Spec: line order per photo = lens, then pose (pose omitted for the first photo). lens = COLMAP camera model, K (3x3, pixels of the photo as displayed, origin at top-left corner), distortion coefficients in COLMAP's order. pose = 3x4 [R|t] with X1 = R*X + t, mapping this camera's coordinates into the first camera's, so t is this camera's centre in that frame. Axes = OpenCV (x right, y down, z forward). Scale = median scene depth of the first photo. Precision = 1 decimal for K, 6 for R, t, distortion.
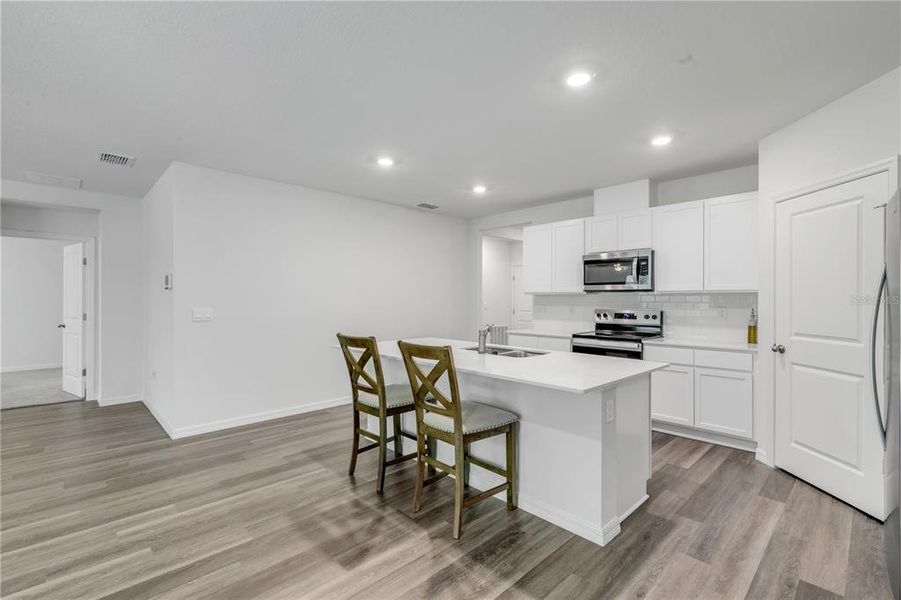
lens RADIAL K [[405.6, 0, 450.5], [0, 405.6, 300.0], [0, 0, 1]] dist [0.006448, -0.000014]
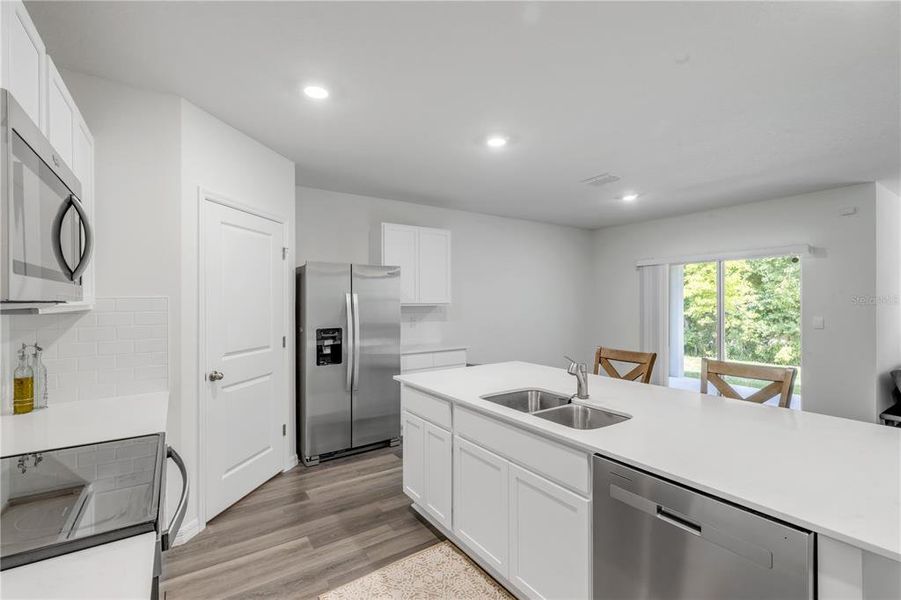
lens RADIAL K [[401.9, 0, 452.3], [0, 401.9, 298.3], [0, 0, 1]] dist [0.001629, 0.000026]
pose [[-0.985309, 0.003318, 0.170747, 0.145456], [0.002982, 0.999993, -0.002226, -0.029775], [-0.170753, -0.001684, -0.985312, 1.392101]]
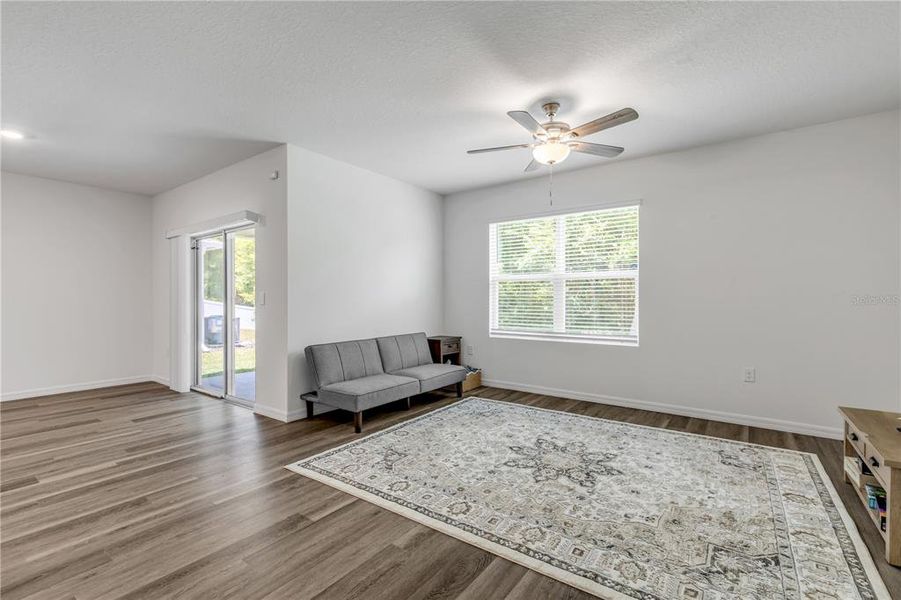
lens RADIAL K [[405.6, 0, 450.5], [0, 405.6, 300.0], [0, 0, 1]] dist [0.006448, -0.000014]
pose [[-0.985561, 0.002631, -0.169299, -0.992366], [0.001321, 0.999968, 0.007846, 0.035933], [0.169315, 0.007509, -0.985533, 1.194363]]
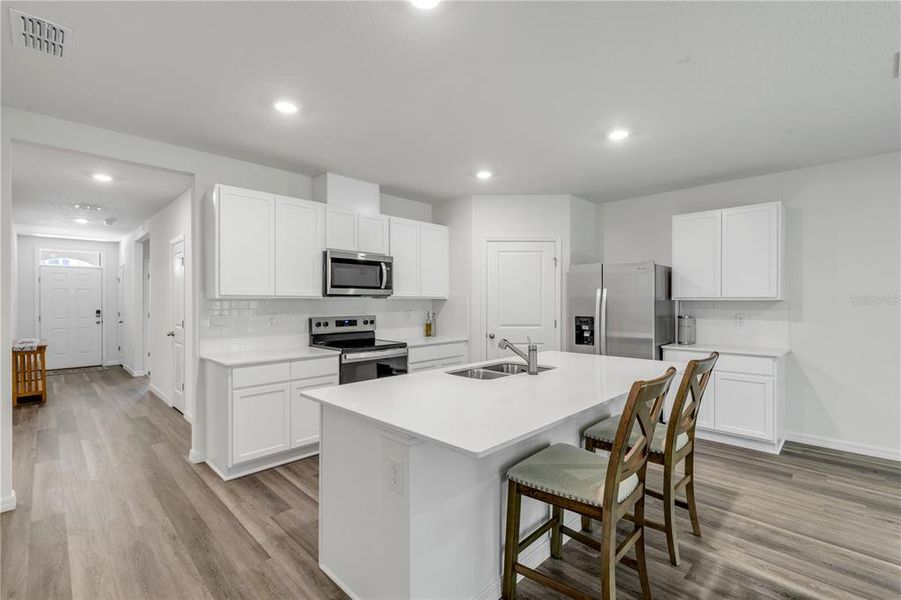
lens RADIAL K [[402.6, 0, 450.1], [0, 402.6, 302.4], [0, 0, 1]] dist [0.005265, -0.000169]
pose [[-0.024123, -0.005685, 0.999693, -0.582216], [0.004247, 0.999974, 0.005789, -0.013550], [-0.999700, 0.004386, -0.024098, 0.959705]]
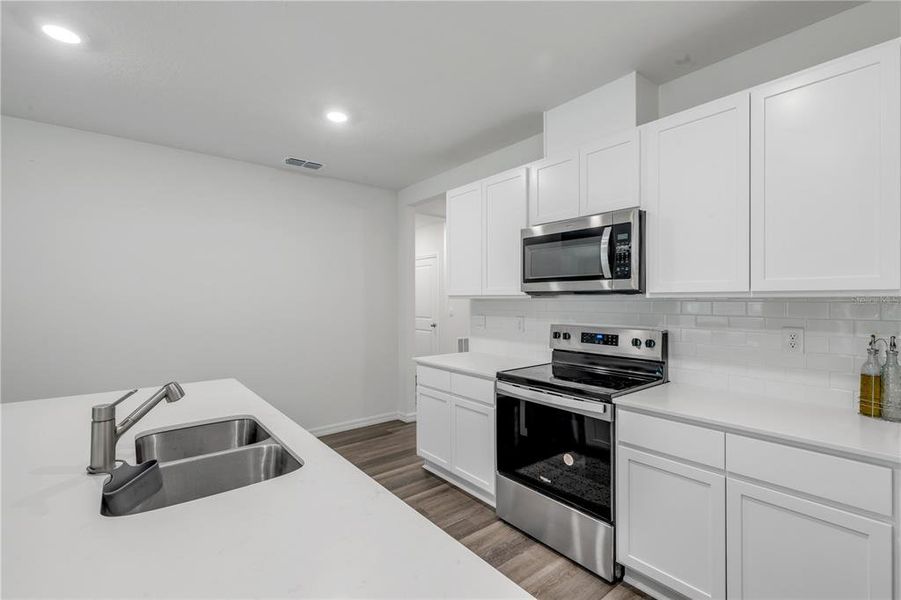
lens RADIAL K [[405.6, 0, 450.5], [0, 405.6, 300.0], [0, 0, 1]] dist [0.006448, -0.000014]
pose [[0.995807, -0.002496, -0.091444, 0.343311], [0.002383, 0.999996, -0.001337, -0.014805], [0.091447, 0.001114, 0.995809, 0.536400]]
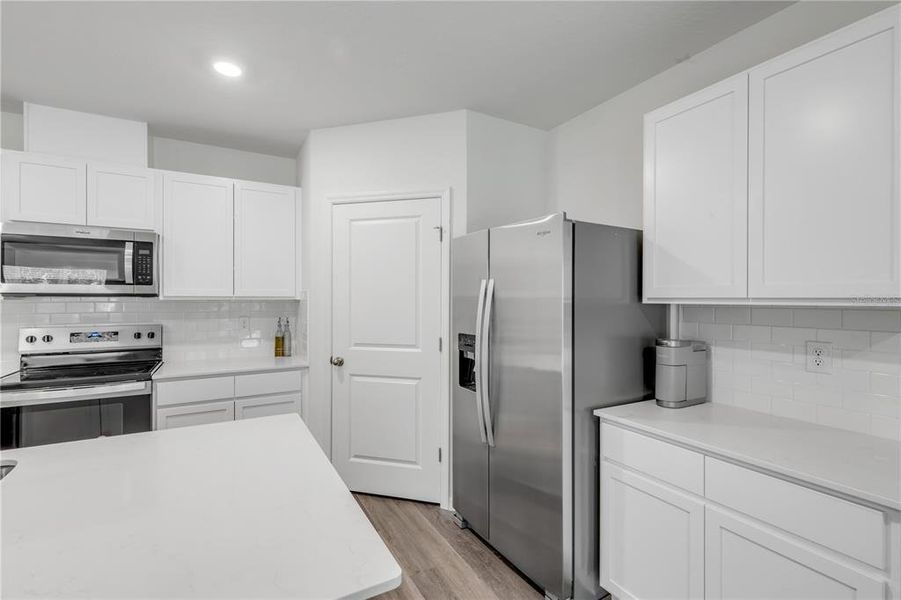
lens RADIAL K [[401.9, 0, 452.3], [0, 401.9, 298.3], [0, 0, 1]] dist [0.001629, 0.000026]
pose [[0.251933, 0.001916, 0.967743, -0.013079], [0.003093, 0.999991, -0.002785, -0.016991], [-0.967740, 0.003695, 0.251925, 0.414018]]
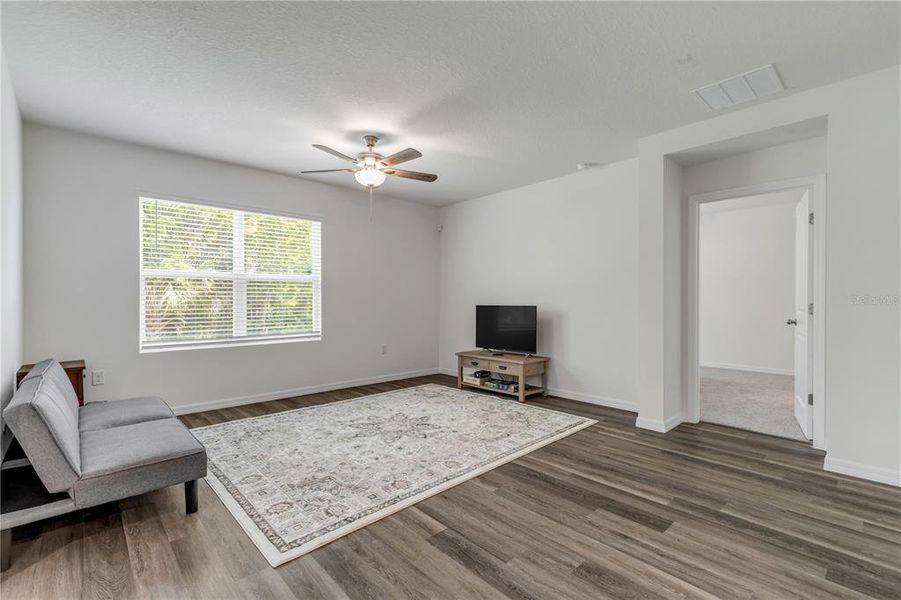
lens RADIAL K [[405.6, 0, 450.5], [0, 405.6, 300.0], [0, 0, 1]] dist [0.006448, -0.000014]
pose [[-0.019092, 0.002292, -0.999815, -0.373625], [-0.001944, 0.999995, 0.002330, 0.037845], [0.999816, 0.001988, -0.019088, 0.641644]]
